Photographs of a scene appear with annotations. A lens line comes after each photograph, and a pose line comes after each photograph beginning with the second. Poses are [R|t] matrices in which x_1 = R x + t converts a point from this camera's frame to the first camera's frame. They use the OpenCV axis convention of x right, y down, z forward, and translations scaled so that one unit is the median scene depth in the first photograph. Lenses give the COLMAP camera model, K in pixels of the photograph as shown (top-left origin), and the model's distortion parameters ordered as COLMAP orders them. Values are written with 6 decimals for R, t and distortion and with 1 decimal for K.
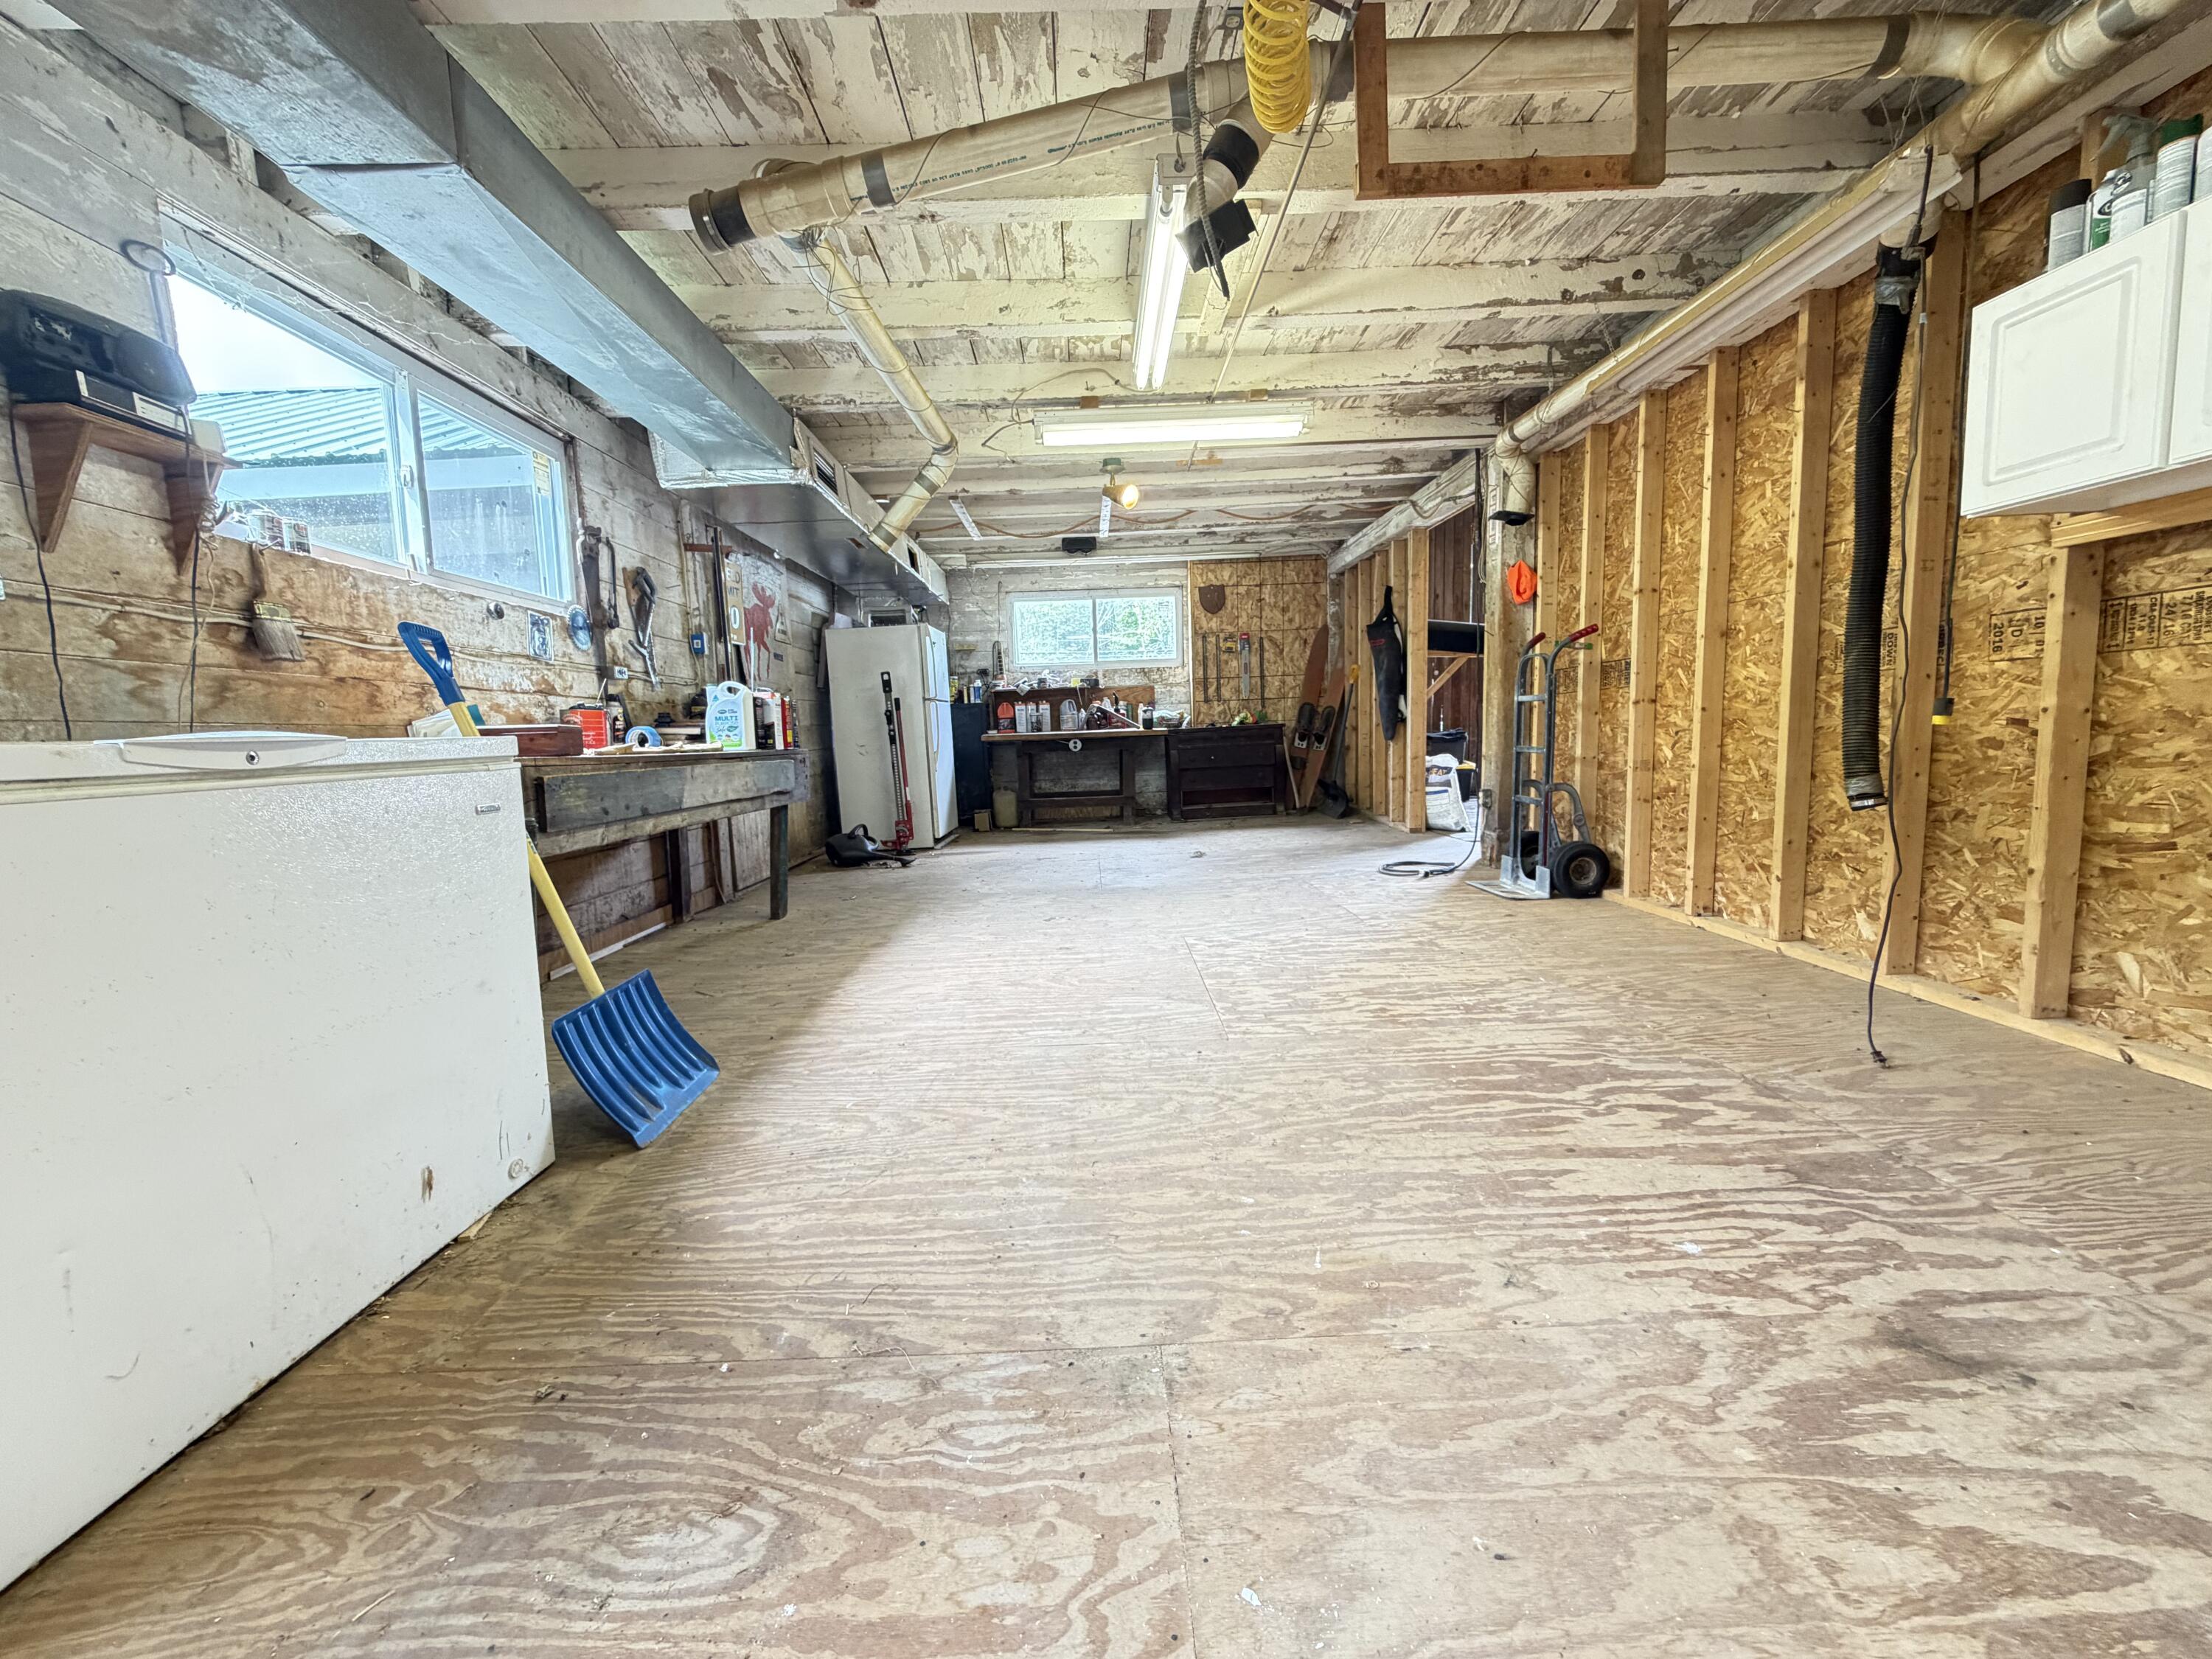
lens RADIAL K [[877.4, 0, 1101.4], [0, 877.4, 831.7], [0, 0, 1]] dist [-0.000465, 0.000033]
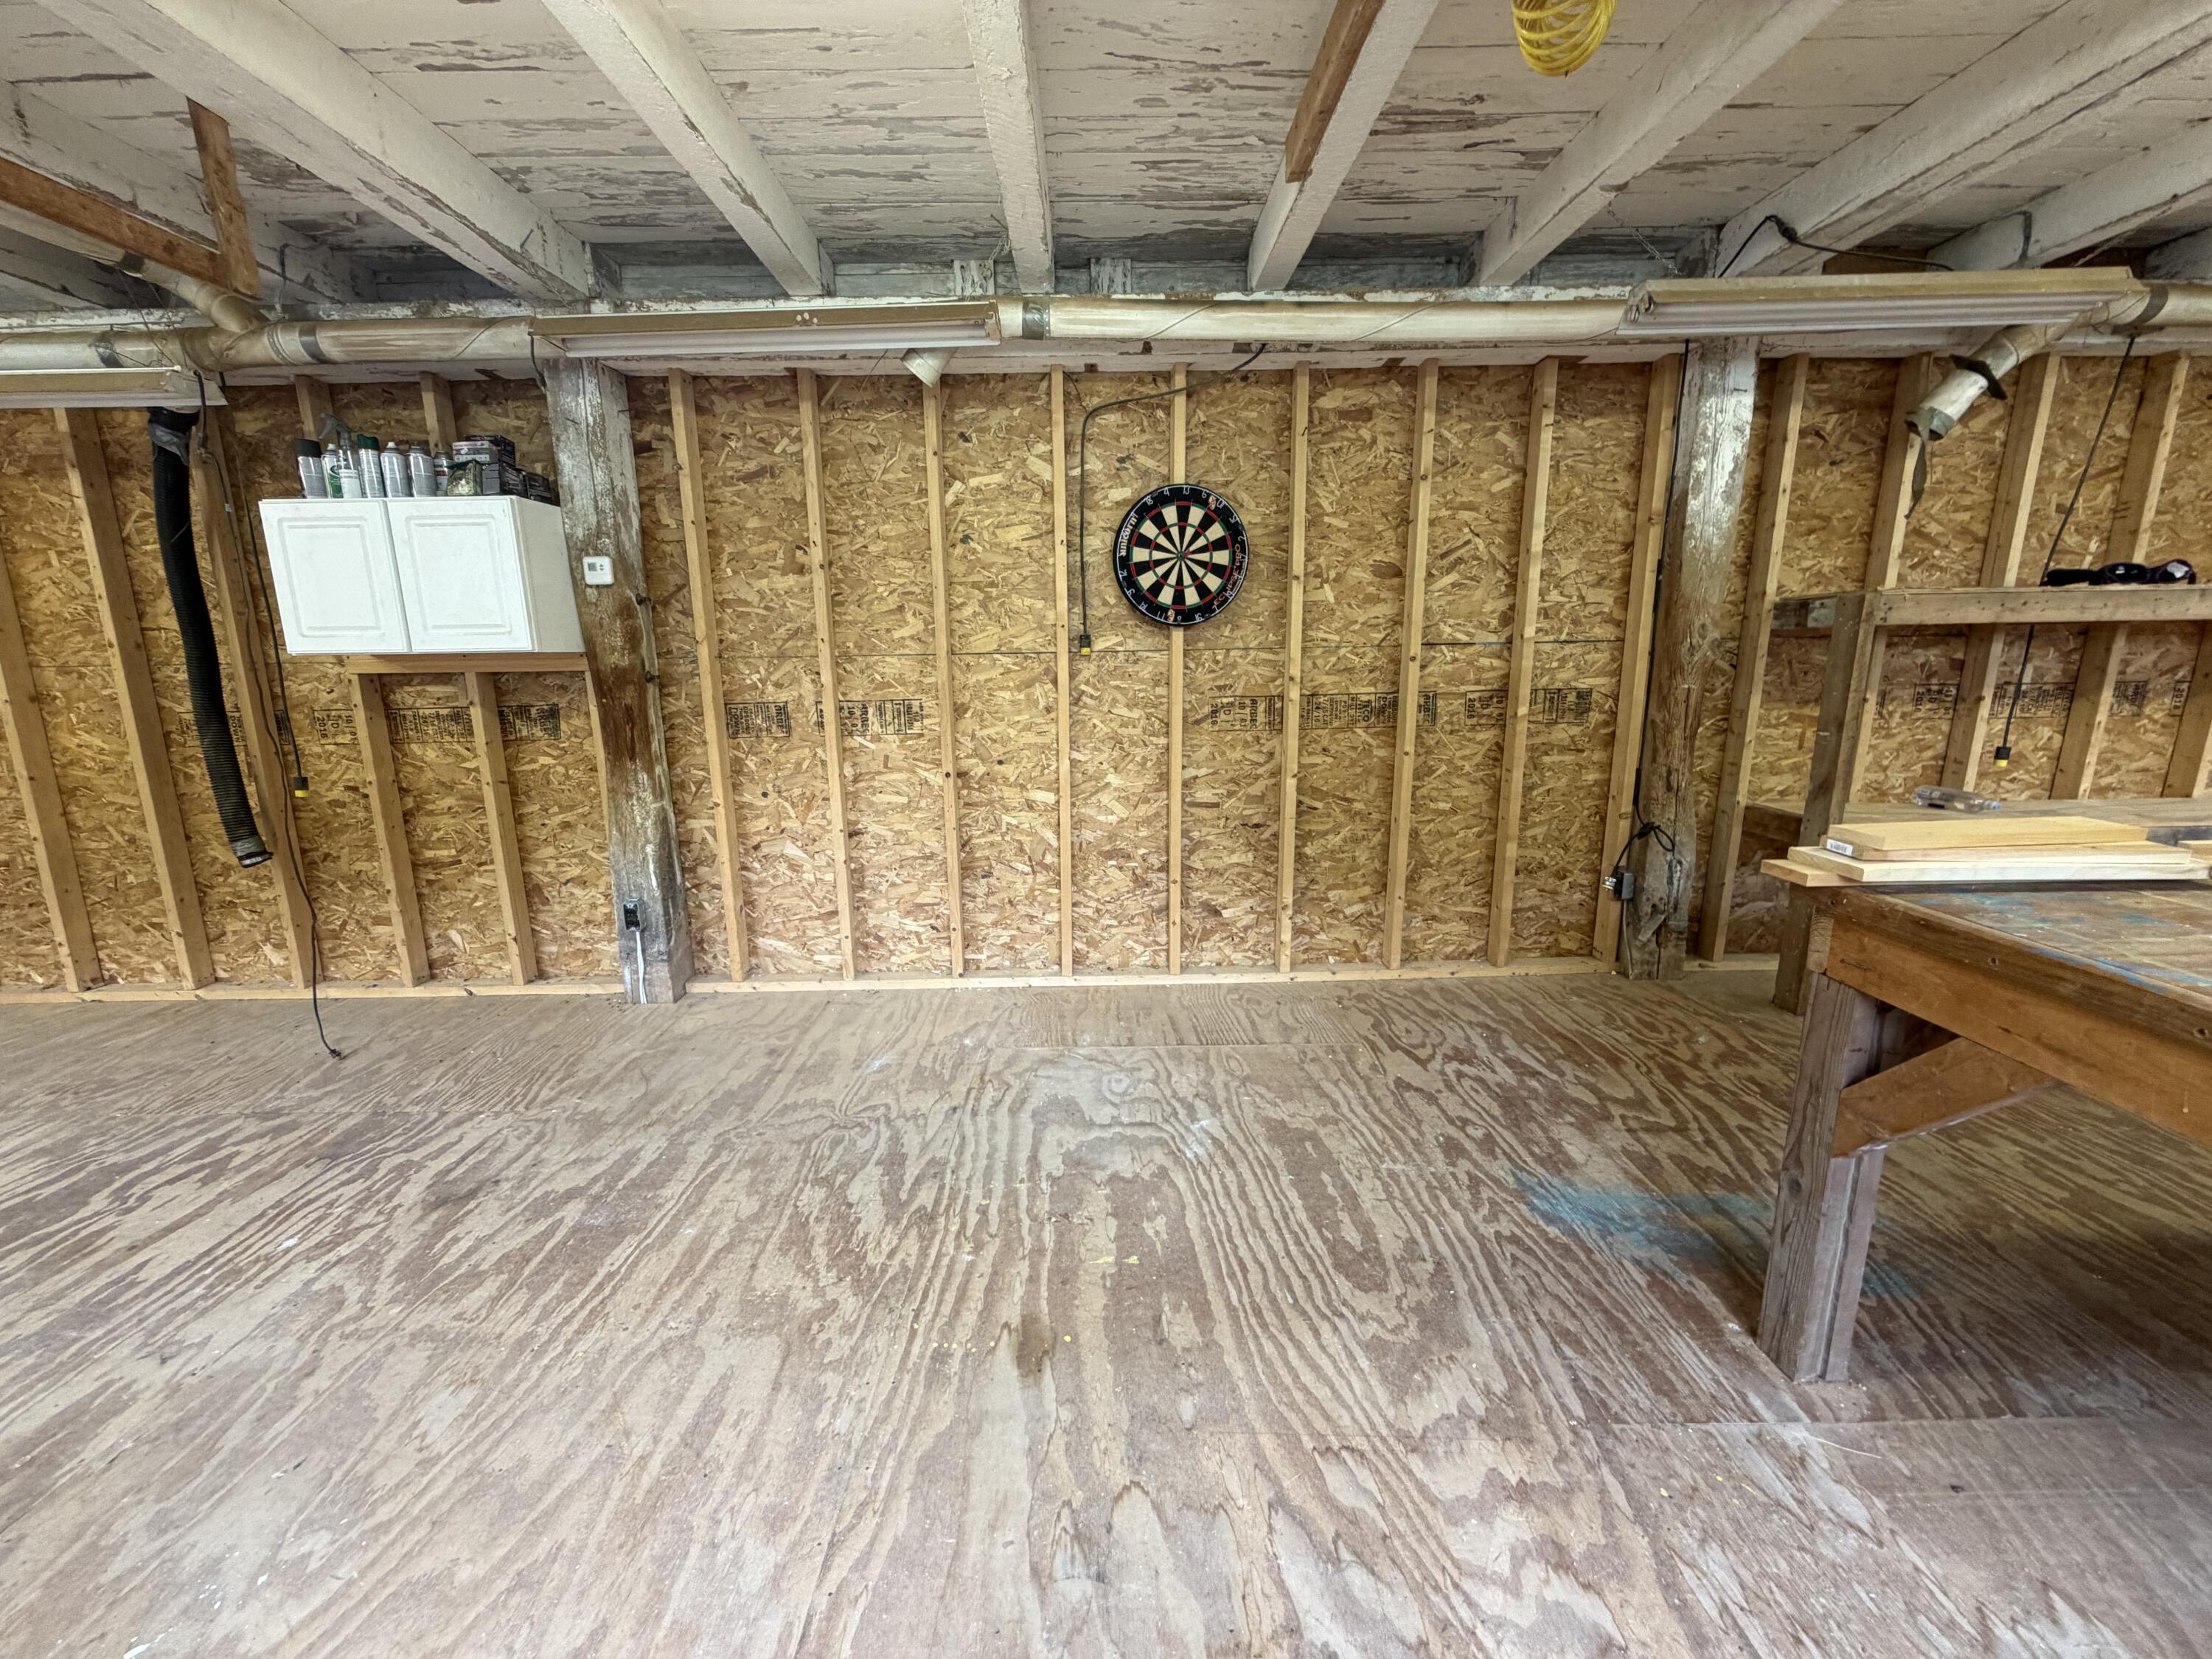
lens RADIAL K [[877.4, 0, 1101.4], [0, 877.4, 831.7], [0, 0, 1]] dist [-0.000465, 0.000033]
pose [[0.008996, -0.155862, 0.987738, -0.365643], [0.123619, 0.980374, 0.153574, -0.132898], [-0.992289, 0.120721, 0.028087, -0.237338]]
